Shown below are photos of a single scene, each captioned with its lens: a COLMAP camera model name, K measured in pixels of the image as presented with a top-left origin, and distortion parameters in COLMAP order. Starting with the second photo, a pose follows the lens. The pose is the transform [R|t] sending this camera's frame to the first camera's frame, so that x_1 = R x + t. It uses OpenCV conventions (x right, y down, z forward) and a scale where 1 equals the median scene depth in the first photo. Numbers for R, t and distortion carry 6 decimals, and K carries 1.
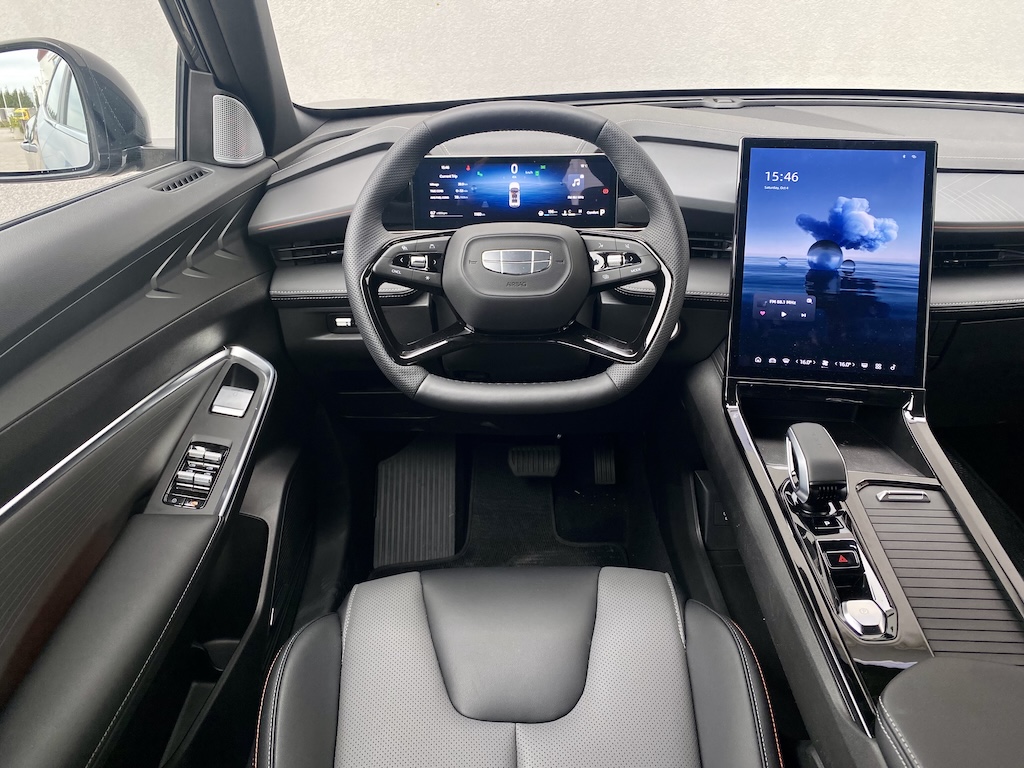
lens RADIAL K [[754.7, 0, 496.7], [0, 754.7, 386.4], [0, 0, 1]] dist [0.062563, -0.111378]
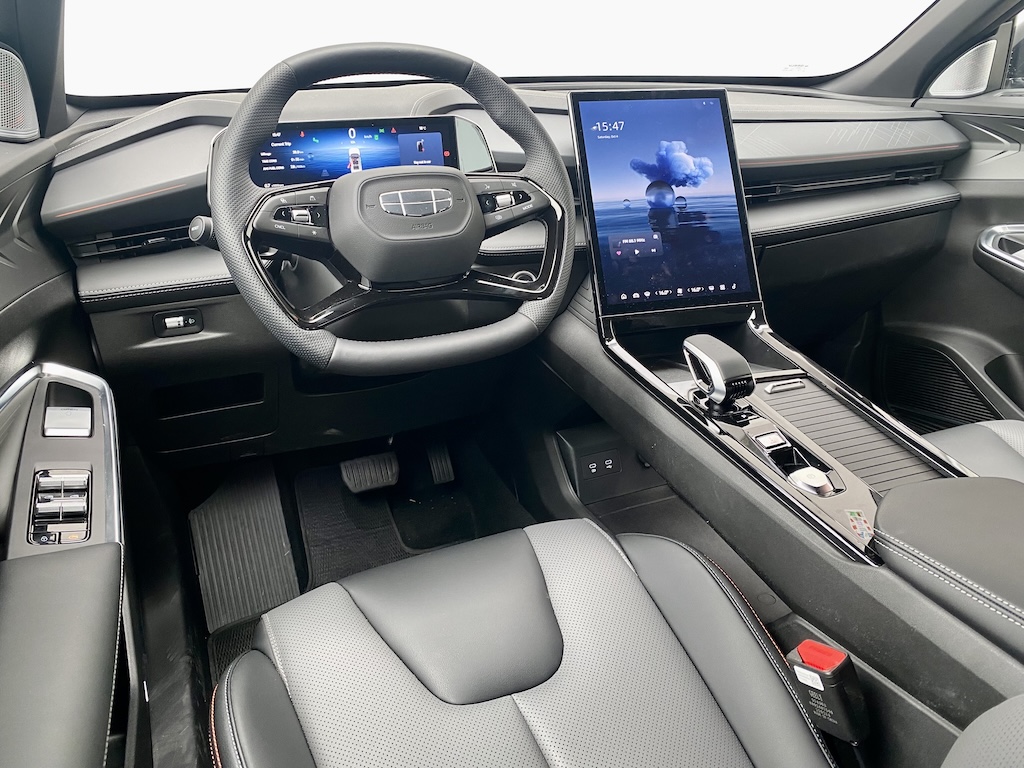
lens RADIAL K [[754.7, 0, 496.7], [0, 754.7, 386.4], [0, 0, 1]] dist [0.062563, -0.111378]
pose [[0.916006, -0.157674, 0.368880, -0.224853], [0.183142, 0.982469, -0.034835, 0.091817], [-0.356921, 0.099466, 0.928824, 0.104342]]
